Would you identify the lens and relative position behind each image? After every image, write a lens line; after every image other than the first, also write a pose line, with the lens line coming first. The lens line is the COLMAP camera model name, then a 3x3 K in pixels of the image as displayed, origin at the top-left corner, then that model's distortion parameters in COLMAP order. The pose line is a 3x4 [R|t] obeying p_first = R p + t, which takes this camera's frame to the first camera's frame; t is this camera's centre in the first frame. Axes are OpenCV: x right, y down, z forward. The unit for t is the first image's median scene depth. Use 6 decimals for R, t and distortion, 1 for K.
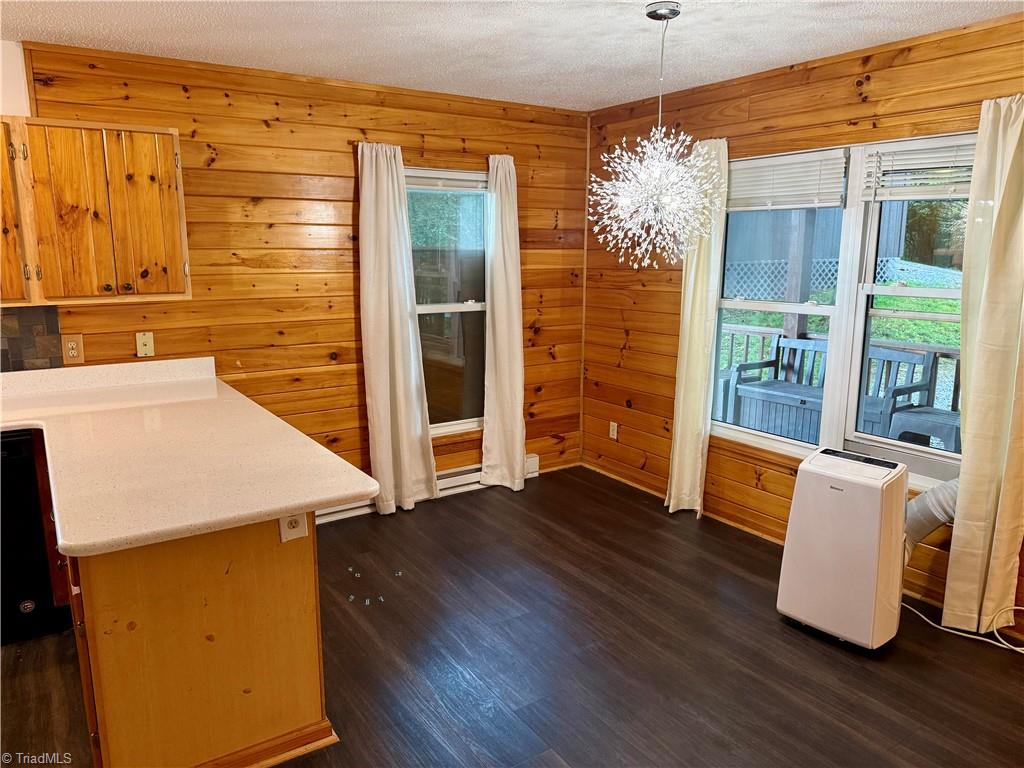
lens RADIAL K [[725.4, 0, 507.9], [0, 725.4, 386.3], [0, 0, 1]] dist [0.058032, -0.062057]
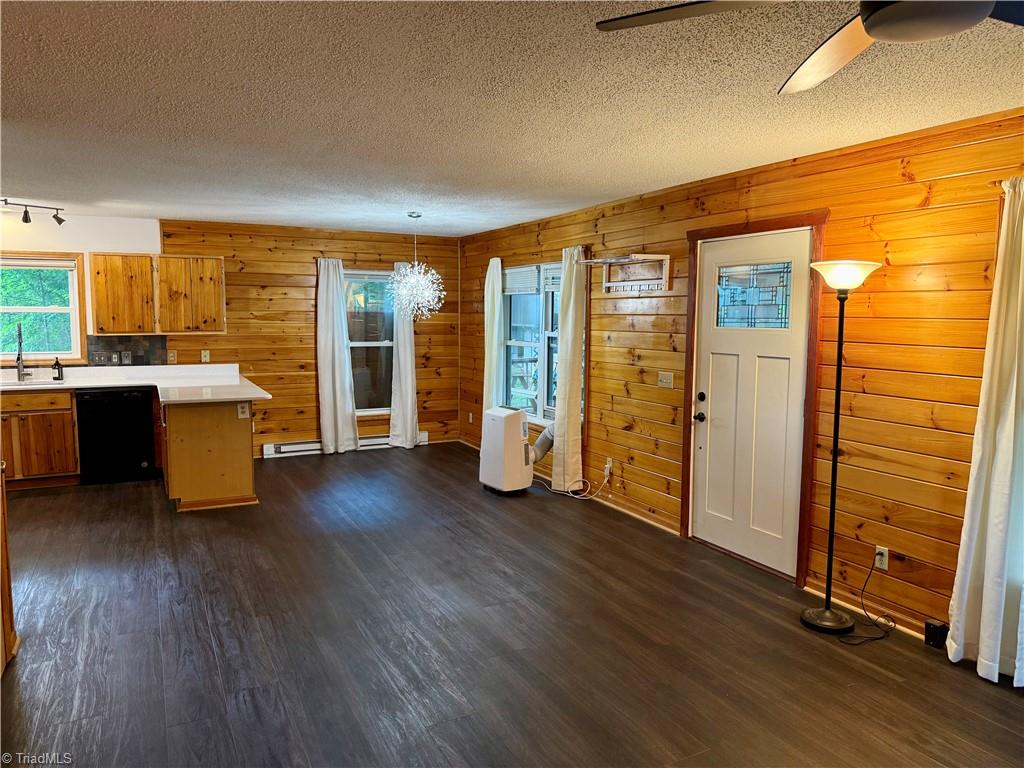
lens RADIAL K [[719.8, 0, 511.8], [0, 719.8, 388.0], [0, 0, 1]] dist [0.104125, -0.174406]
pose [[0.993615, 0.019090, -0.111200, 0.552493], [-0.028677, 0.995946, -0.085264, 0.170296], [0.109121, 0.087909, 0.990134, -0.868716]]
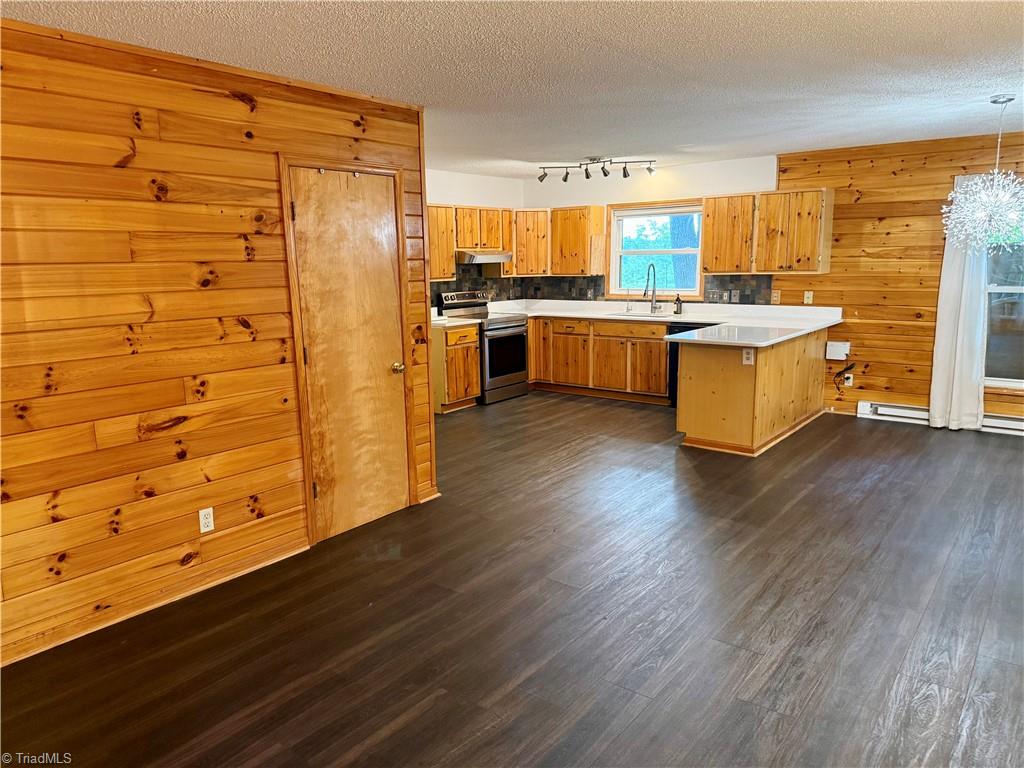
lens RADIAL K [[719.8, 0, 511.8], [0, 719.8, 388.0], [0, 0, 1]] dist [0.104125, -0.174406]
pose [[0.323557, 0.168568, -0.931072, 1.015925], [-0.165534, 0.978912, 0.119705, 0.070531], [0.931617, 0.115393, 0.344638, -0.343031]]
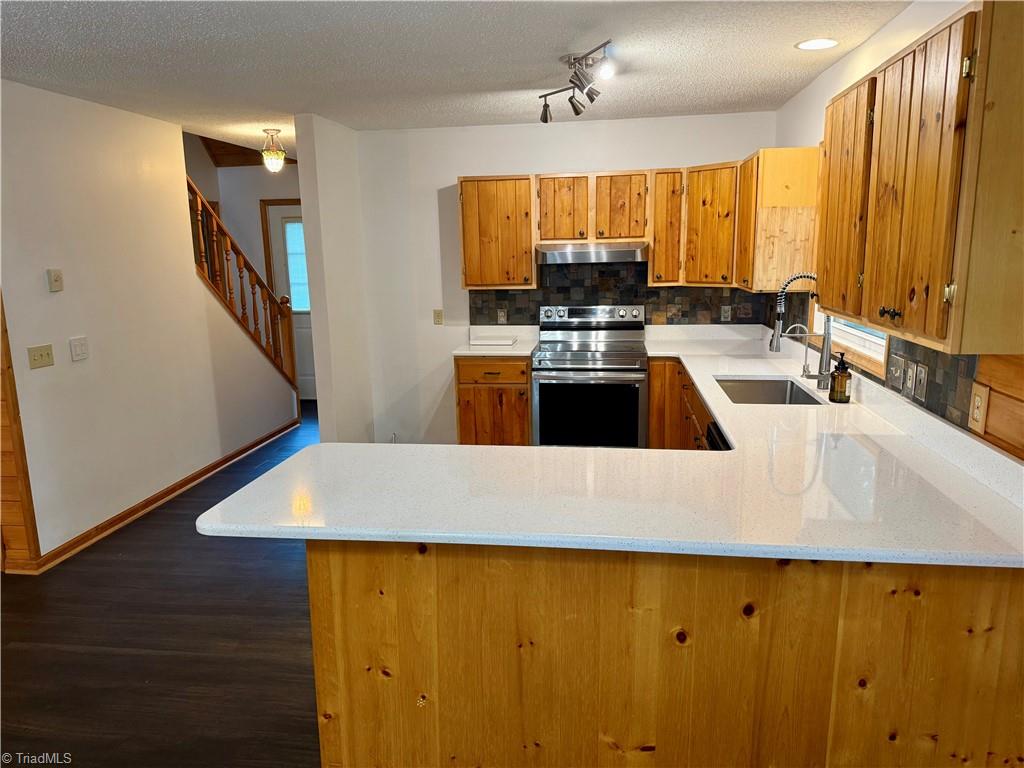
lens RADIAL K [[719.8, 0, 511.8], [0, 719.8, 388.0], [0, 0, 1]] dist [0.104125, -0.174406]
pose [[-0.663882, 0.158654, -0.730814, 0.101273], [-0.122332, 0.941034, 0.315419, -0.190250], [0.737763, 0.298803, -0.605328, 0.958892]]
